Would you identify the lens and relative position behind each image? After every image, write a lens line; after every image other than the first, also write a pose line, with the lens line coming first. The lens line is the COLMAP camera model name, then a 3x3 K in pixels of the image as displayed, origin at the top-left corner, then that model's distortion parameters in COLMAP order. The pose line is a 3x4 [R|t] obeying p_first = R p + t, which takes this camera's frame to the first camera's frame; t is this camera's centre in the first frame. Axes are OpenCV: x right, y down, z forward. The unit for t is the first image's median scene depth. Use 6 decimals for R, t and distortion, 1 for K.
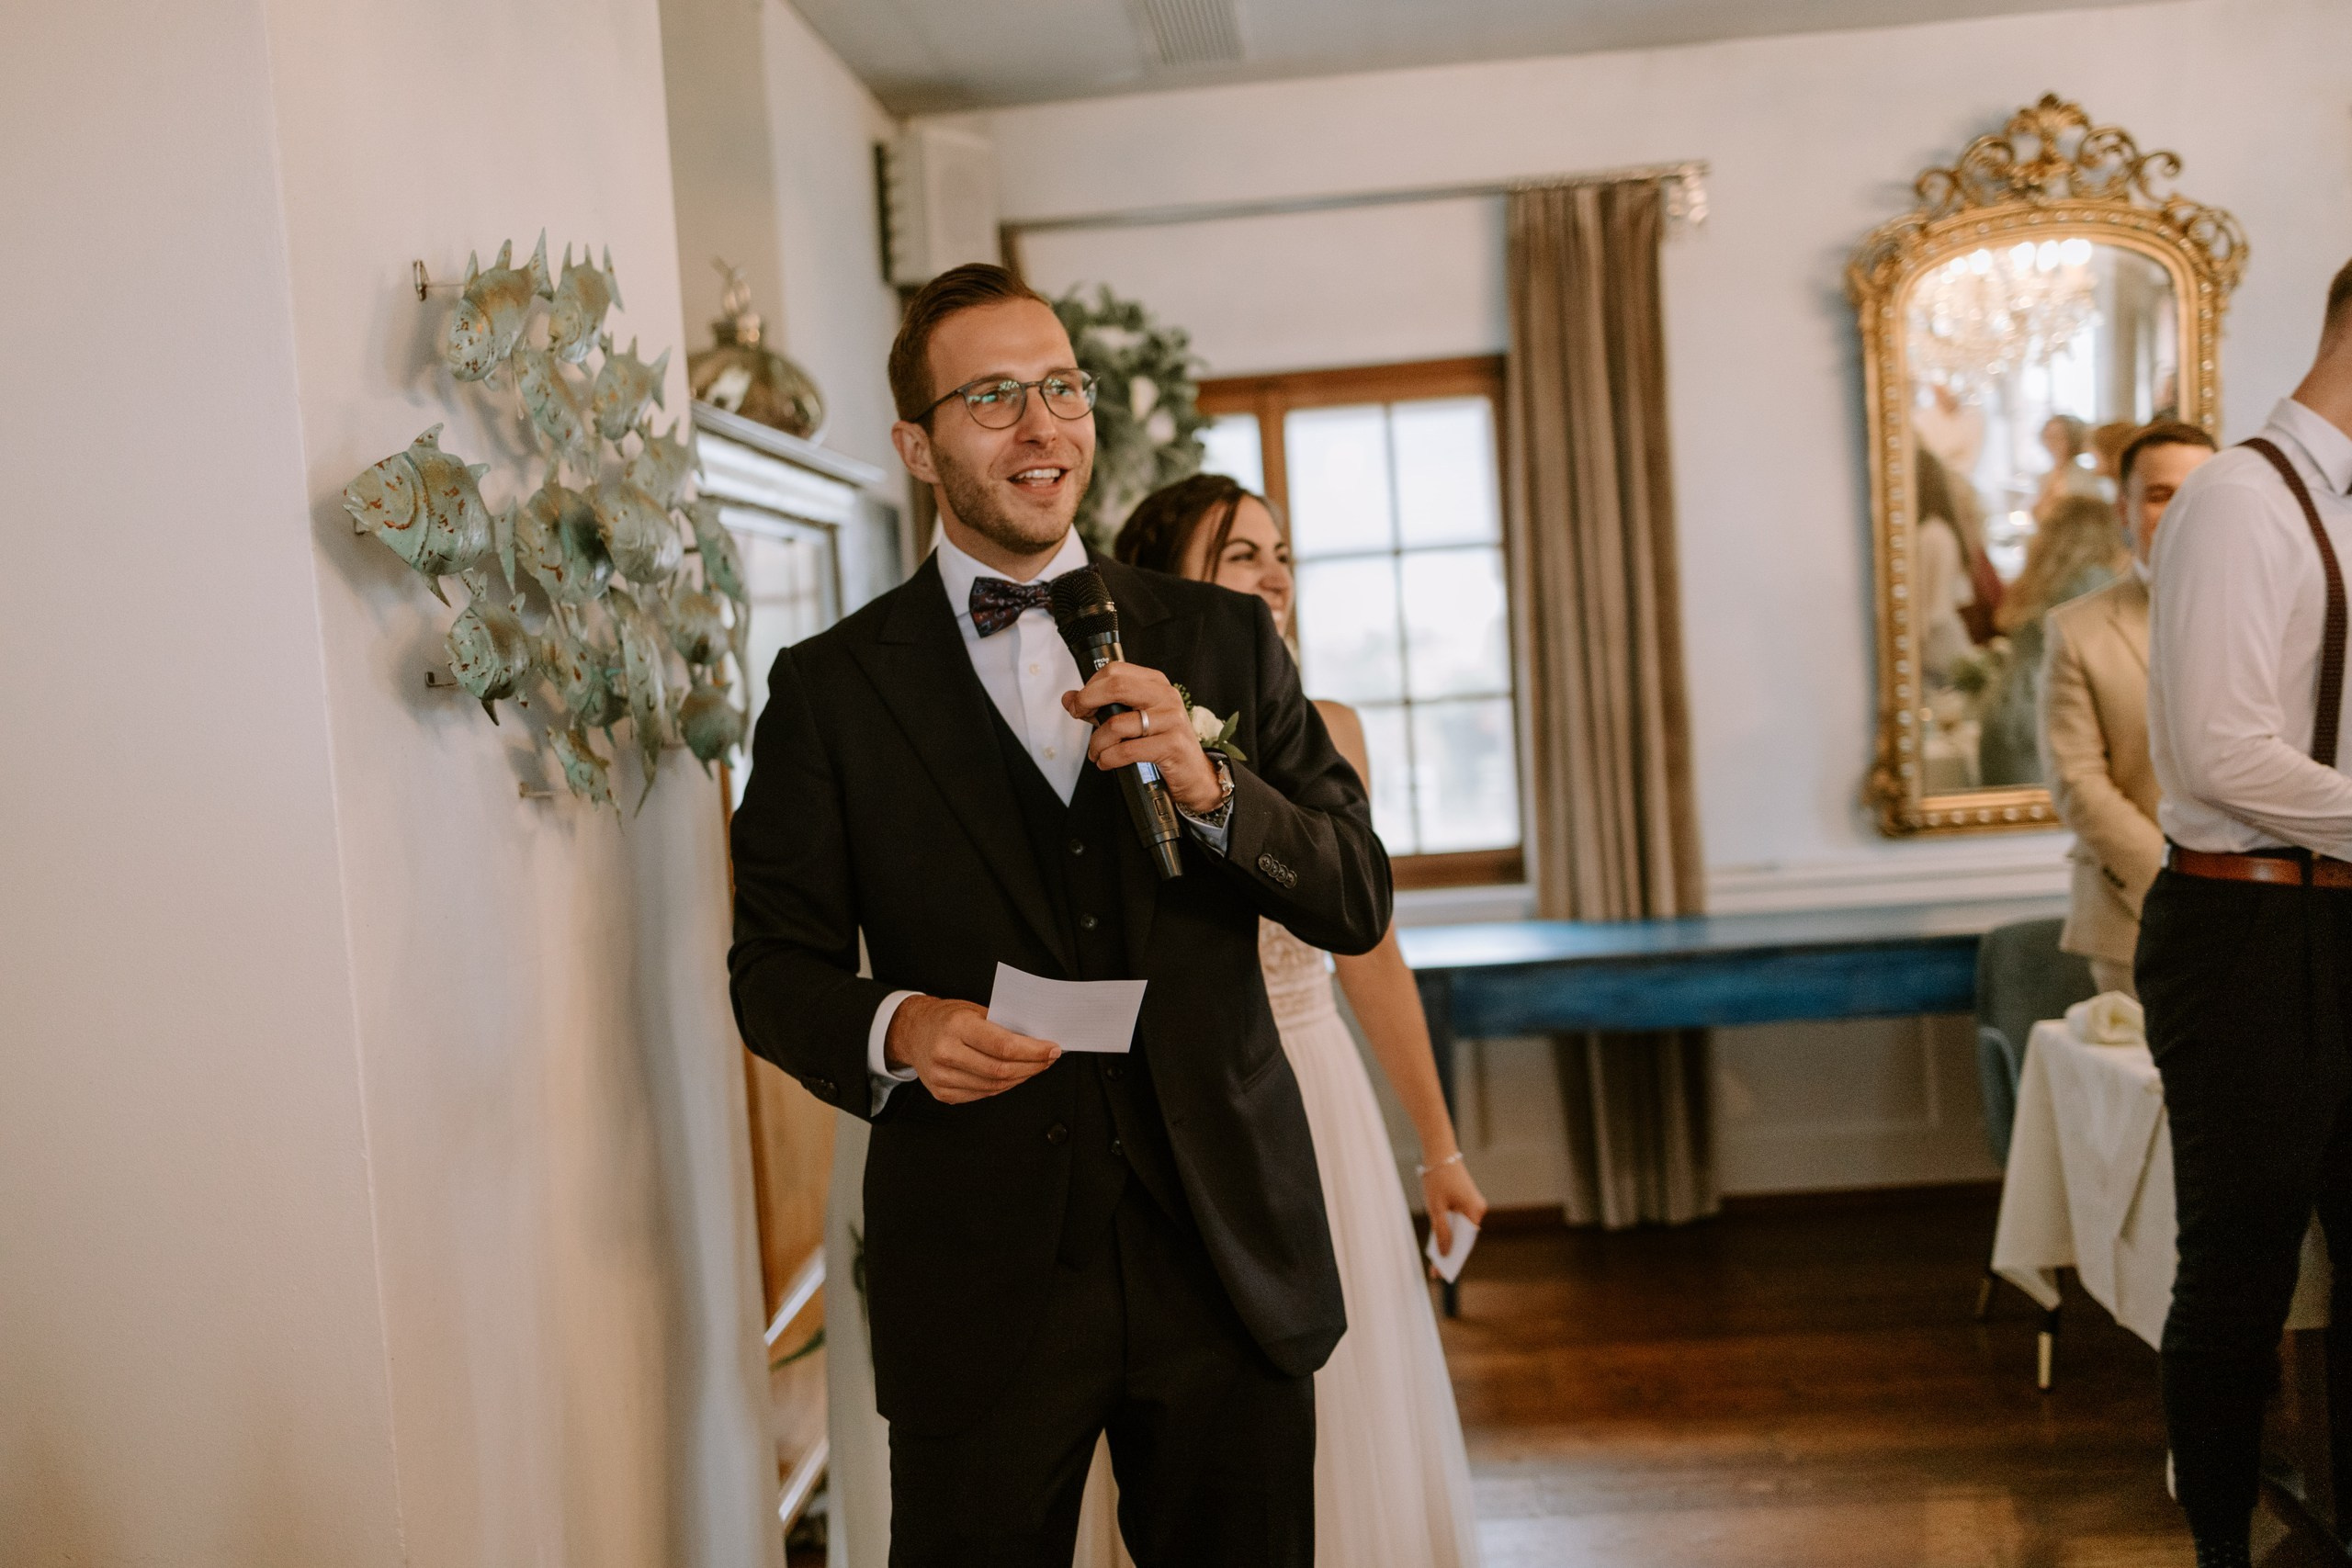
lens RADIAL K [[2356.7, 0, 1176.6], [0, 2356.7, 771.3], [0, 0, 1]] dist [0.009592, -0.001262]
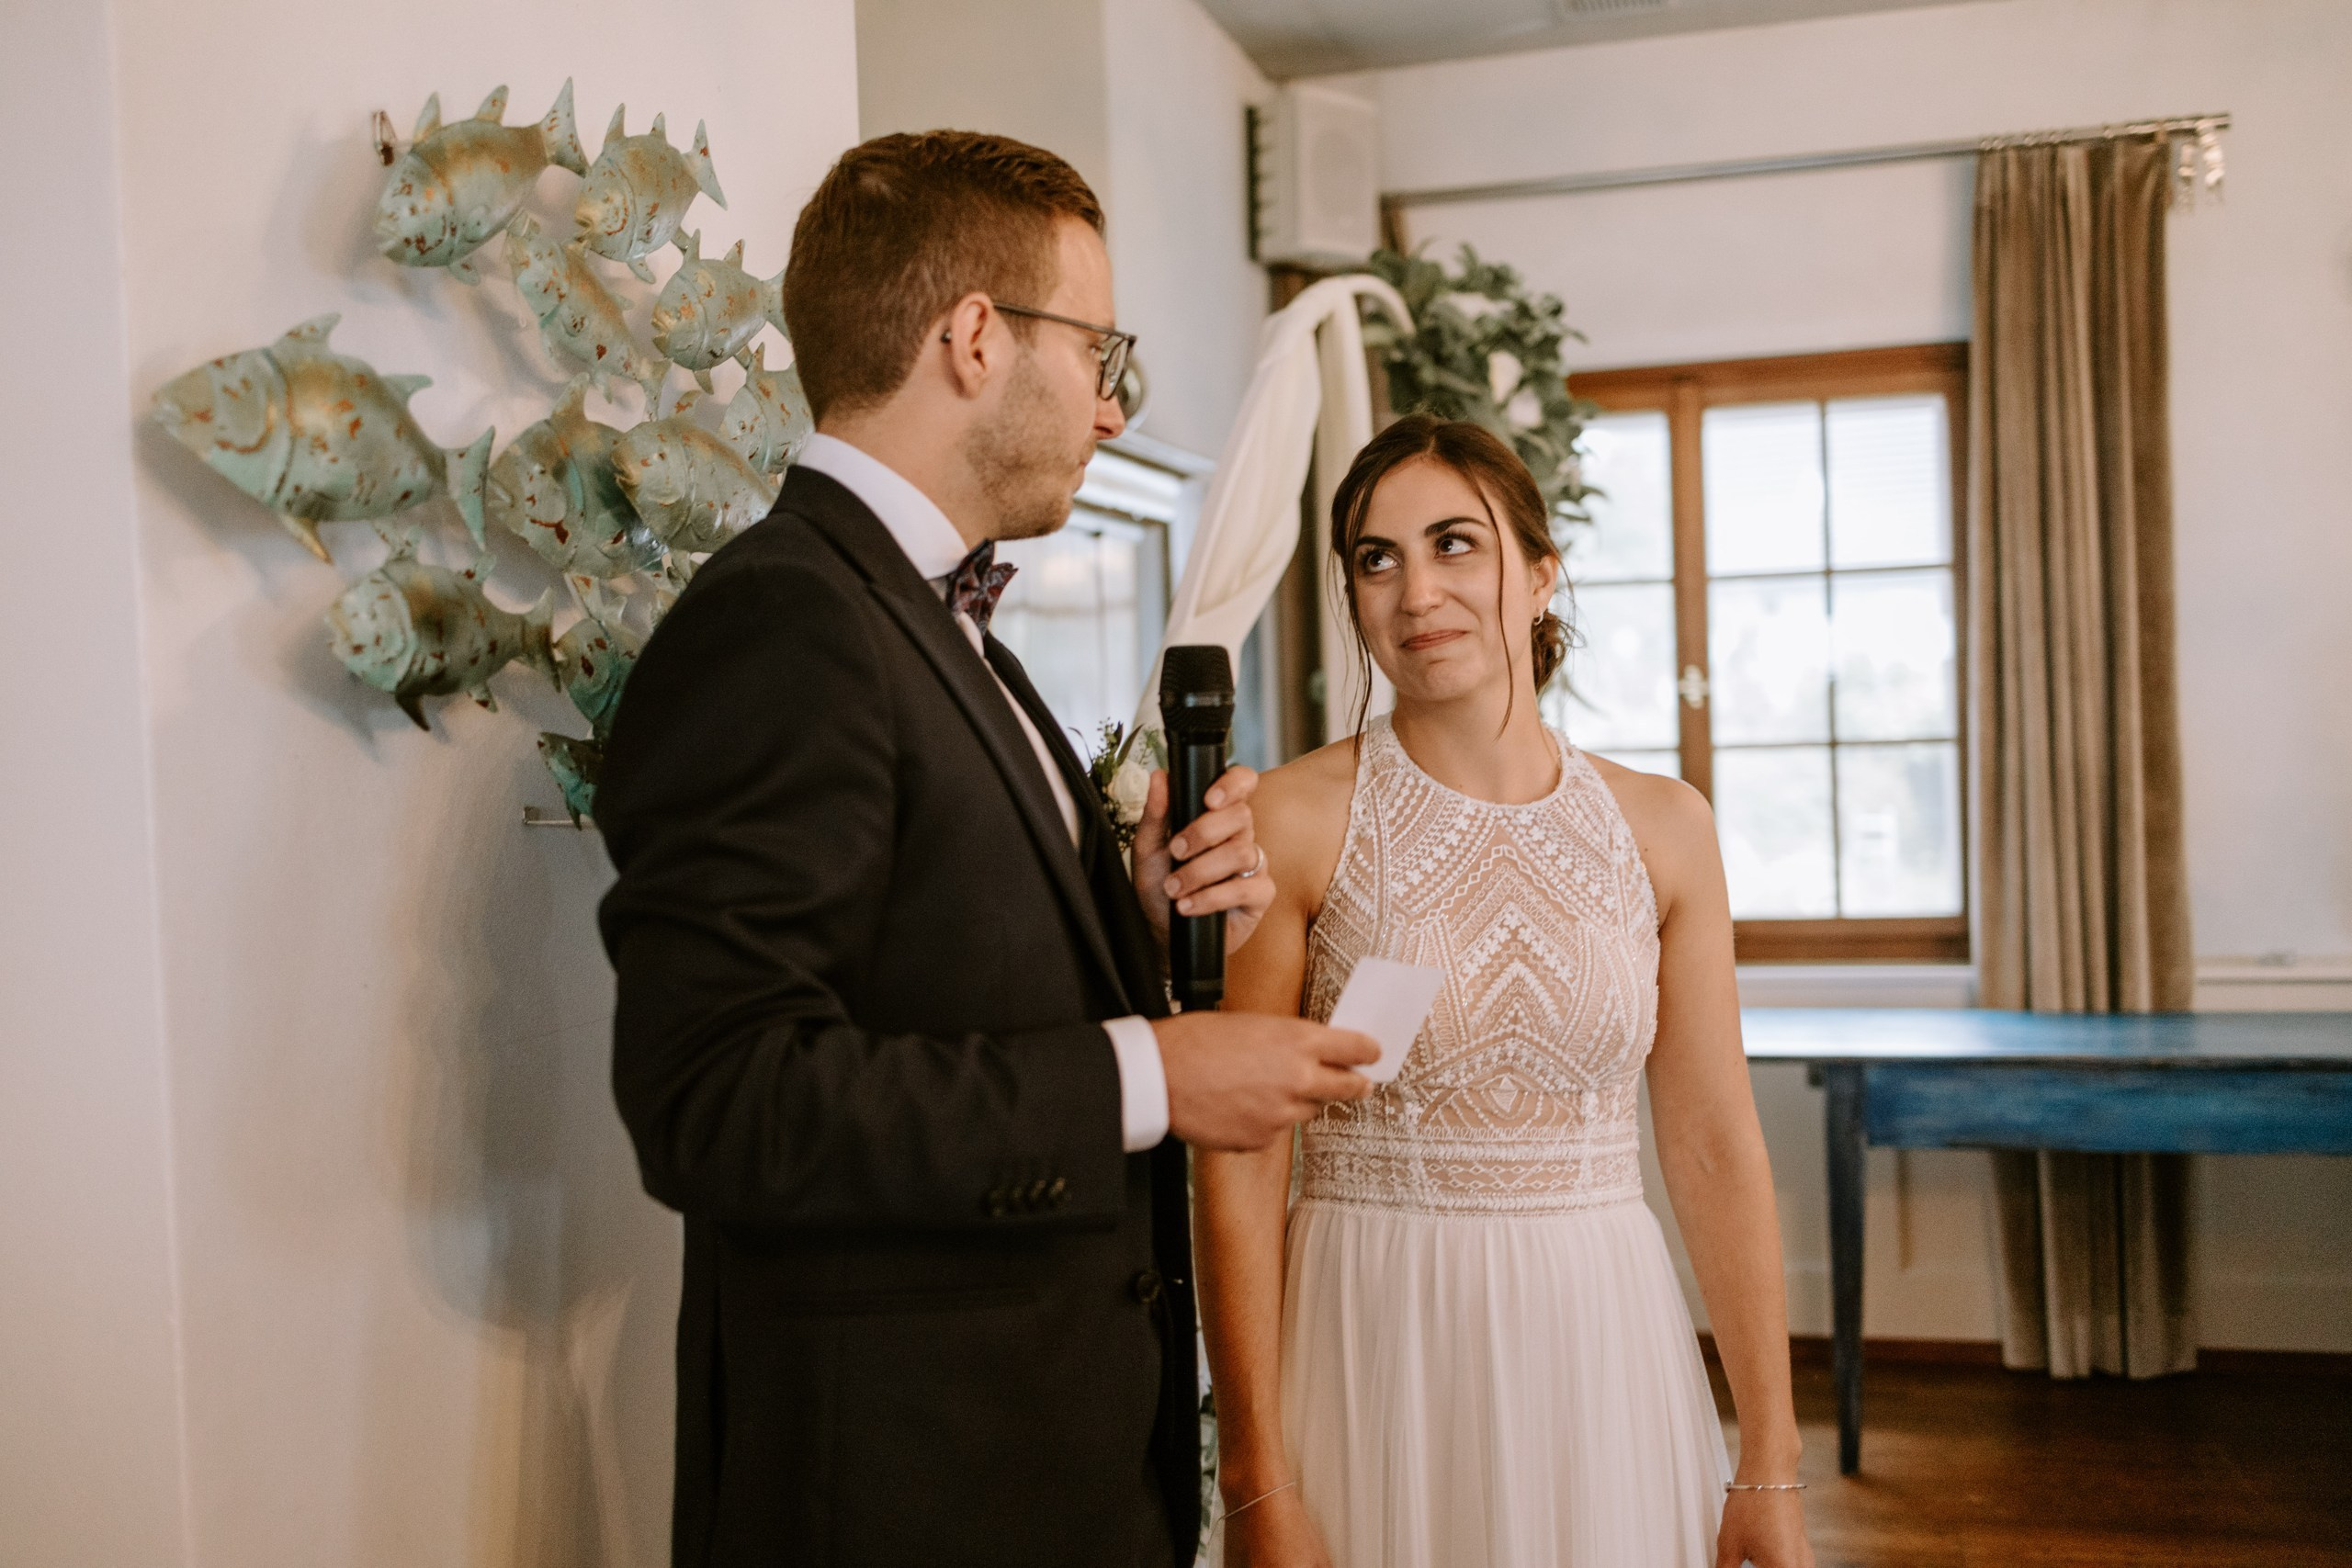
lens RADIAL K [[2364.7, 0, 1177.8], [0, 2364.7, 767.6], [0, 0, 1]] dist [0.019389, -0.020936]
pose [[0.981308, 0.037948, -0.188667, 0.028481], [-0.040242, 0.999155, -0.008344, -0.003880], [0.188191, 0.015781, 0.982006, 0.109888]]
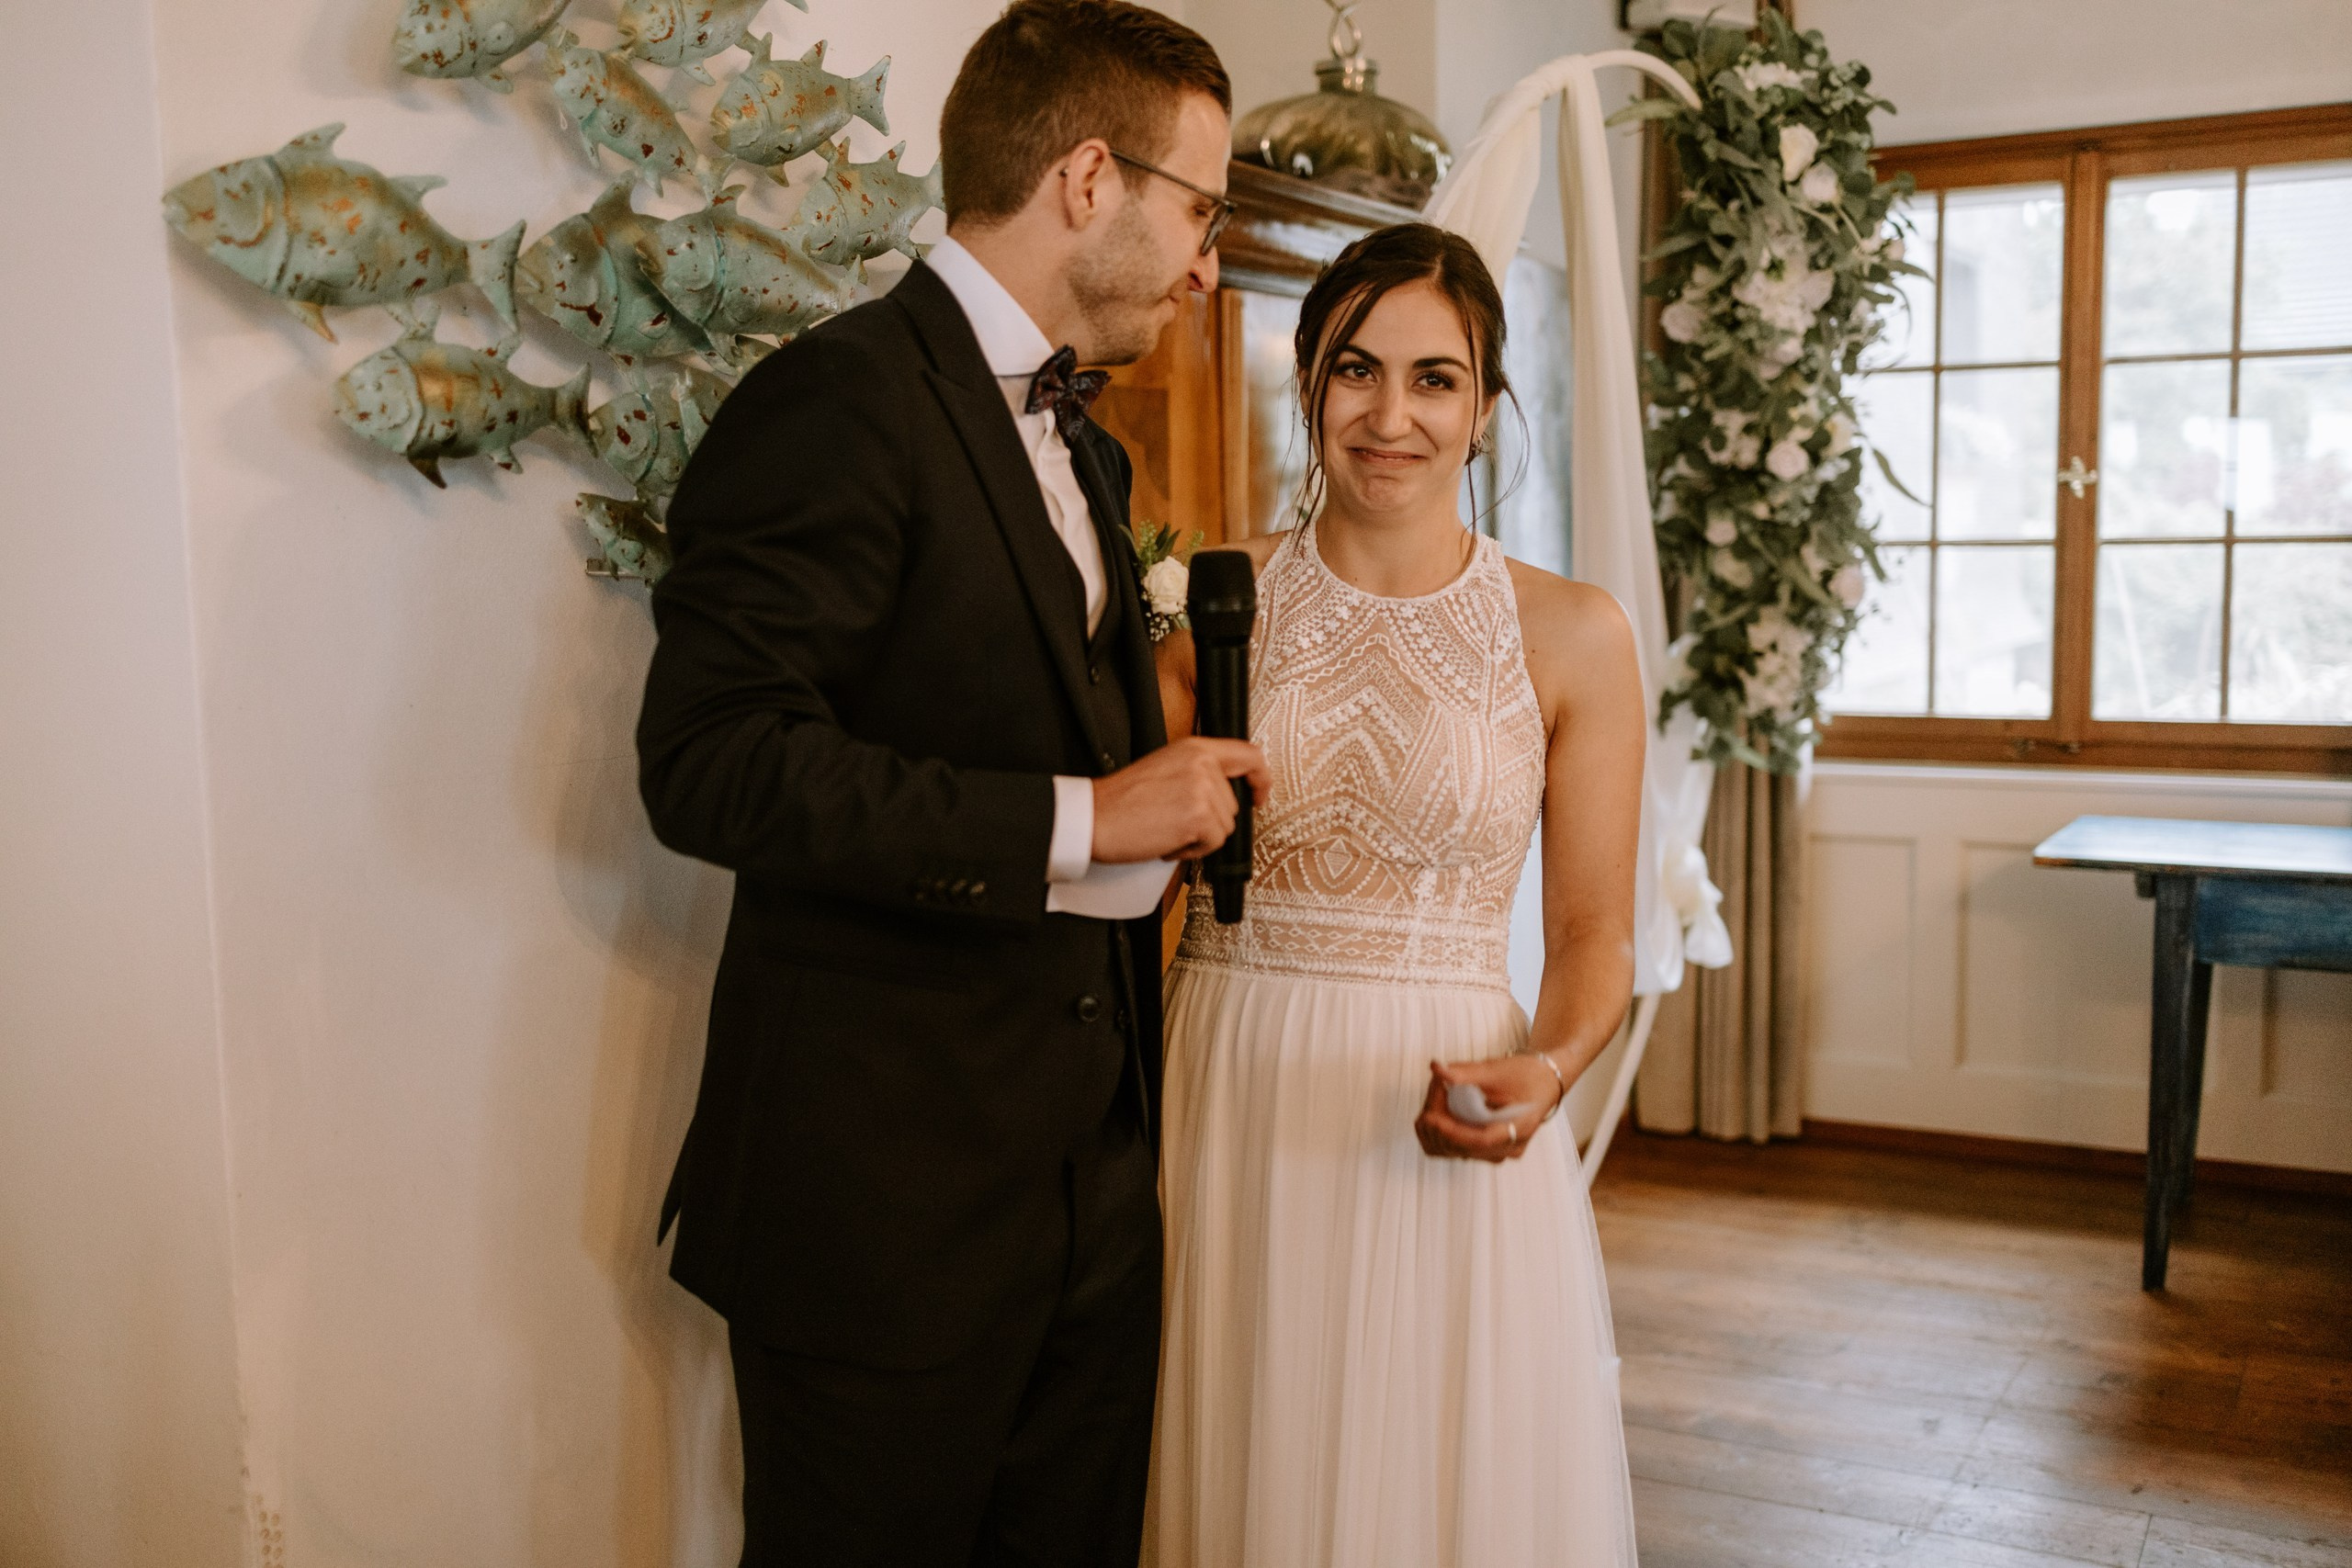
lens RADIAL K [[2364.7, 0, 1177.8], [0, 2364.7, 767.6], [0, 0, 1]] dist [0.019389, -0.020936]
pose [[0.914063, 0.099092, -0.393280, 0.104804], [-0.066256, 0.993150, 0.096245, -0.006663], [0.400123, -0.061917, 0.914368, 0.109153]]
